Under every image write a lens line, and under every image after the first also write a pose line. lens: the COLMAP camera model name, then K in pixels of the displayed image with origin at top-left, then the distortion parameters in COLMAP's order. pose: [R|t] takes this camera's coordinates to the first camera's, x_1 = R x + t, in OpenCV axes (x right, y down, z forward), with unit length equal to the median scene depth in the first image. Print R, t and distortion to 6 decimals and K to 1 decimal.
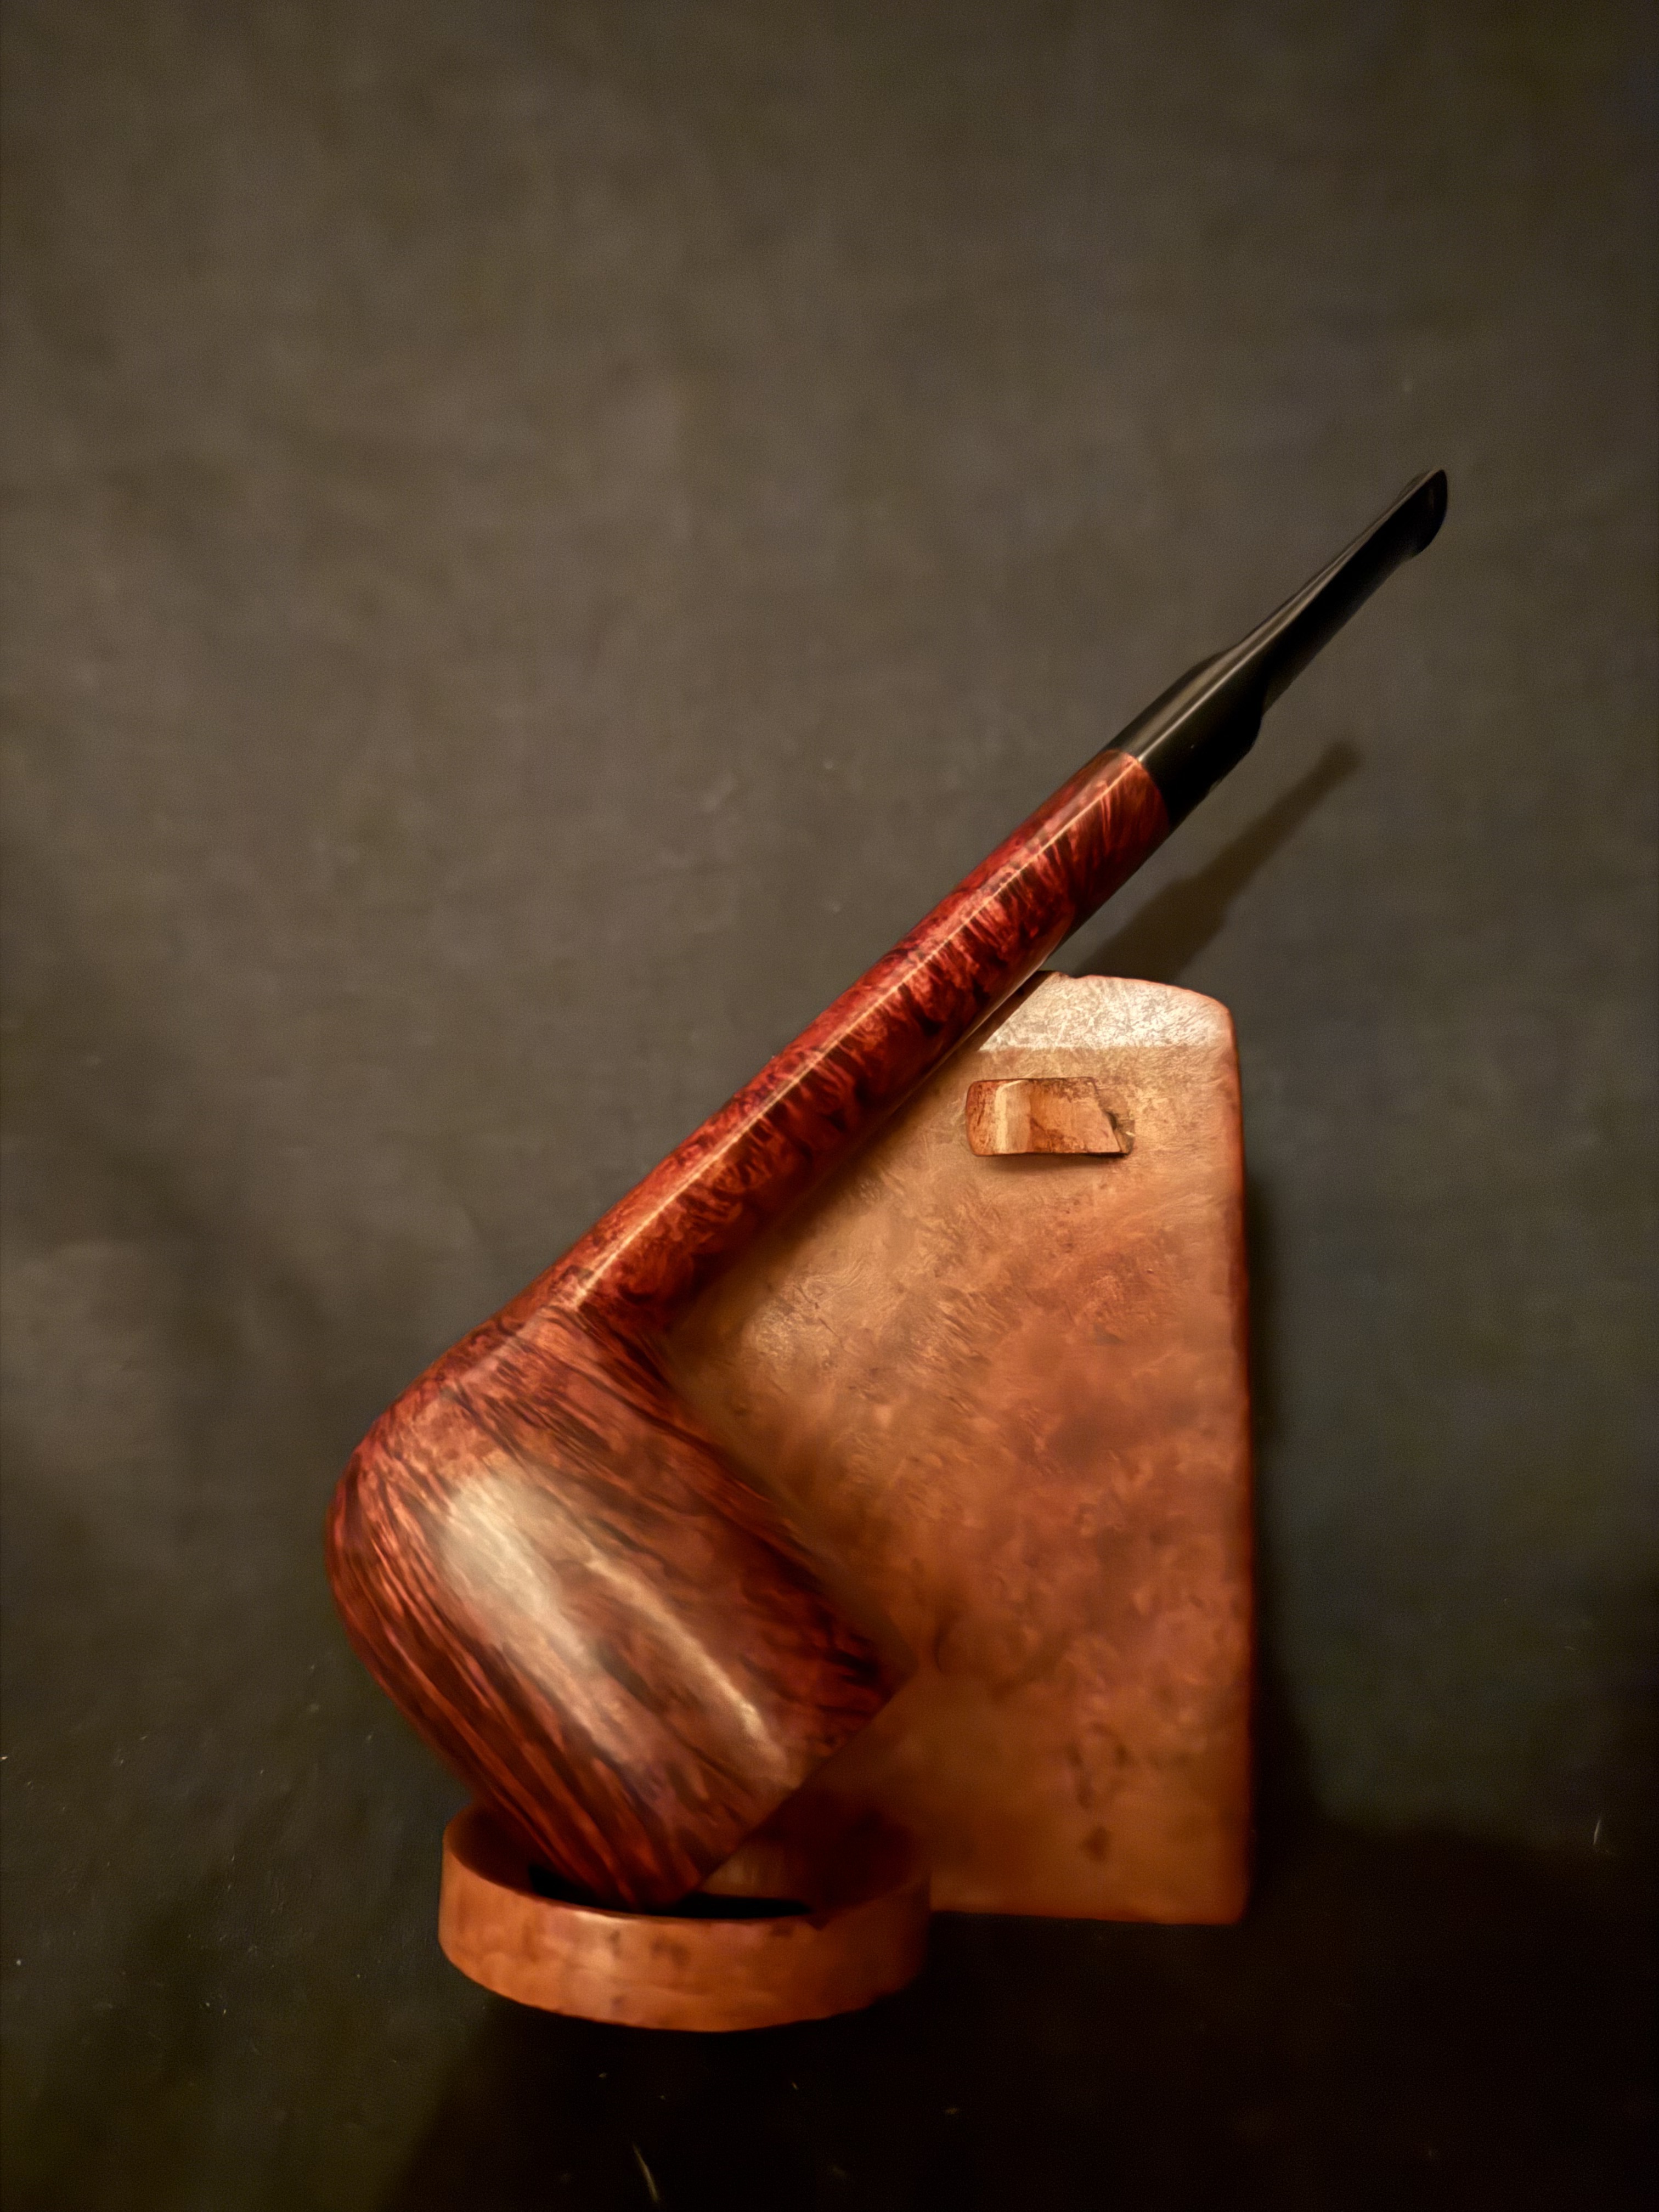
lens RADIAL K [[1621.6, 0, 829.5], [0, 1621.6, 1106.0], [0, 0, 1]] dist [0.157008, -0.476612]
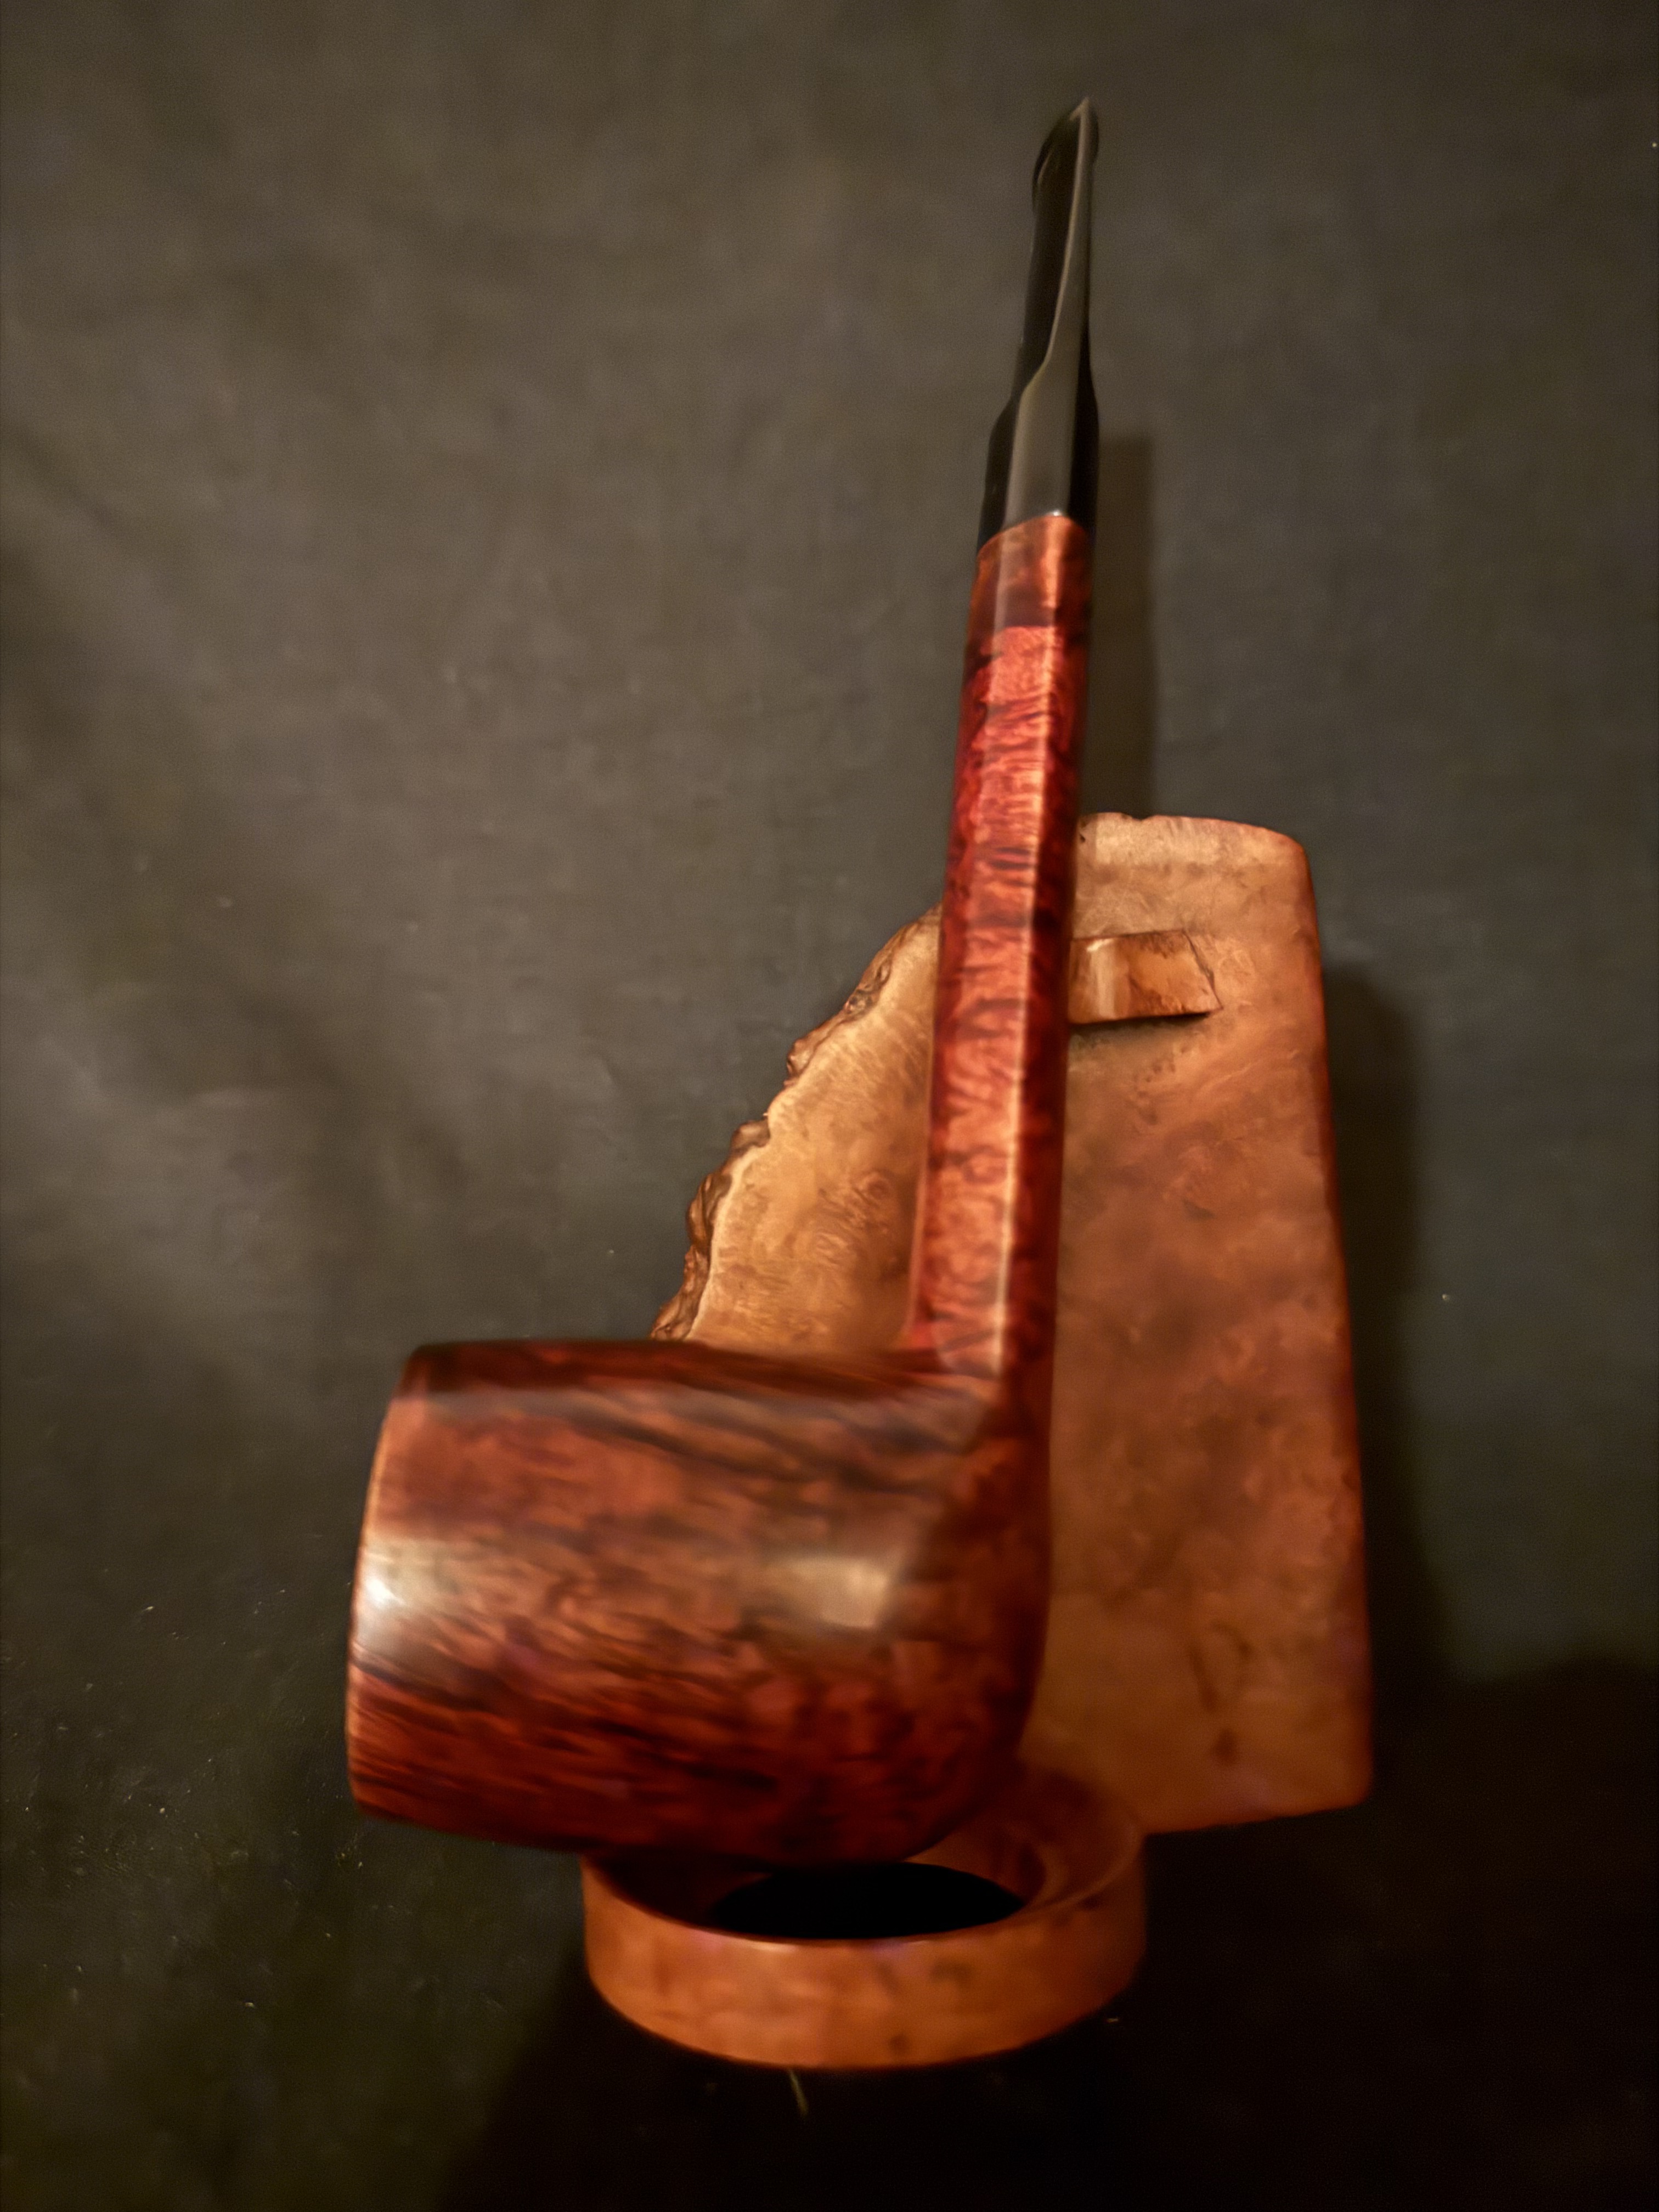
lens RADIAL K [[1621.6, 0, 829.5], [0, 1621.6, 1106.0], [0, 0, 1]] dist [0.157008, -0.476612]
pose [[0.967518, -0.075230, 0.241347, -0.251359], [0.056600, 0.994922, 0.083225, -0.006658], [-0.246383, -0.066862, 0.966864, 0.166594]]
